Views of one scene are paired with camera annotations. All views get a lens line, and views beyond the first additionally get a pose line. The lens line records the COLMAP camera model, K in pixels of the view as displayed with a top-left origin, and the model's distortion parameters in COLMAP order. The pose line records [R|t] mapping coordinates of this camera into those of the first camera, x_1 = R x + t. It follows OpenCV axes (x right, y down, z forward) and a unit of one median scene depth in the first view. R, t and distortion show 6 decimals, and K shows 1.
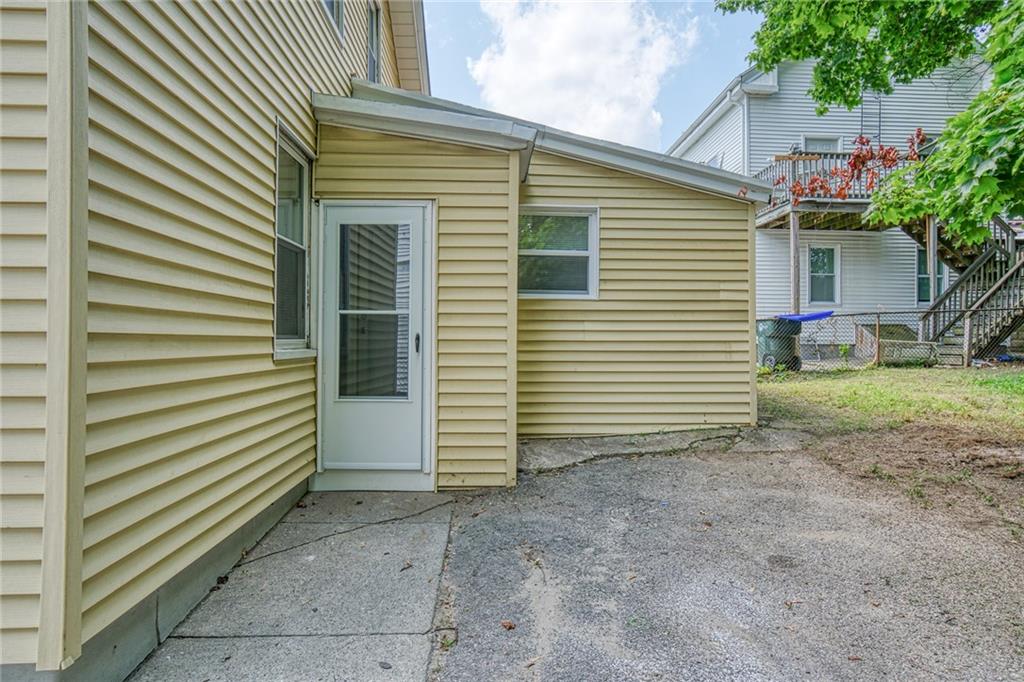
lens RADIAL K [[553.9, 0, 515.9], [0, 553.9, 342.2], [0, 0, 1]] dist [0.000849, 0.001124]
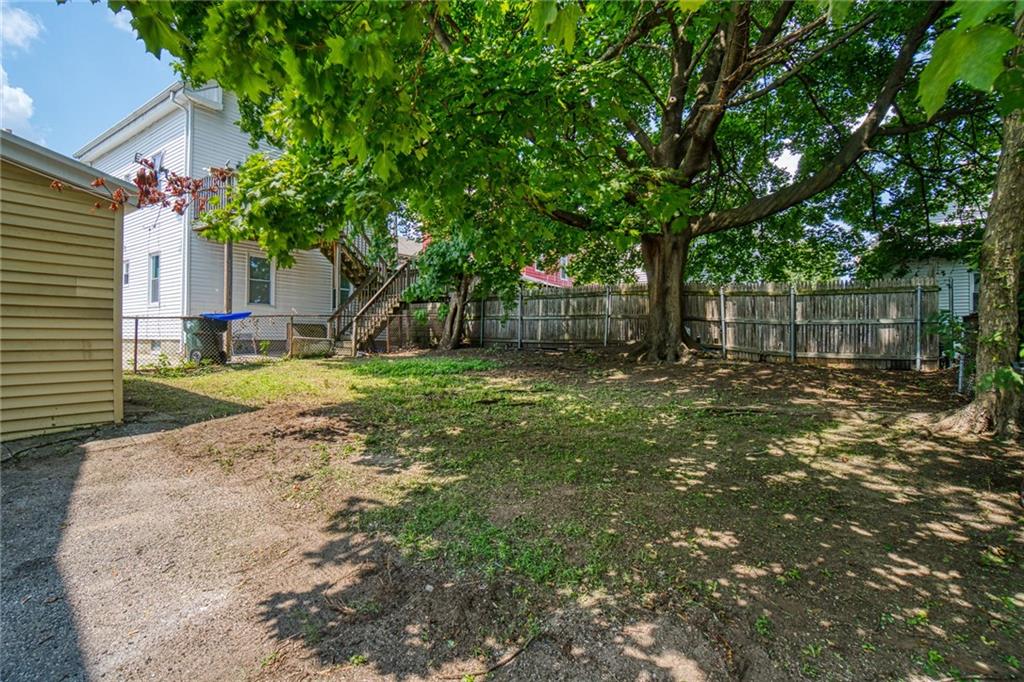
lens RADIAL K [[488.3, 0, 508.1], [0, 488.3, 332.5], [0, 0, 1]] dist [0.003282, 0.002568]
pose [[0.616597, 0.010471, 0.787209, 0.085851], [-0.003625, 0.999939, -0.010461, -0.004100], [-0.787271, 0.003597, 0.616597, -0.061491]]
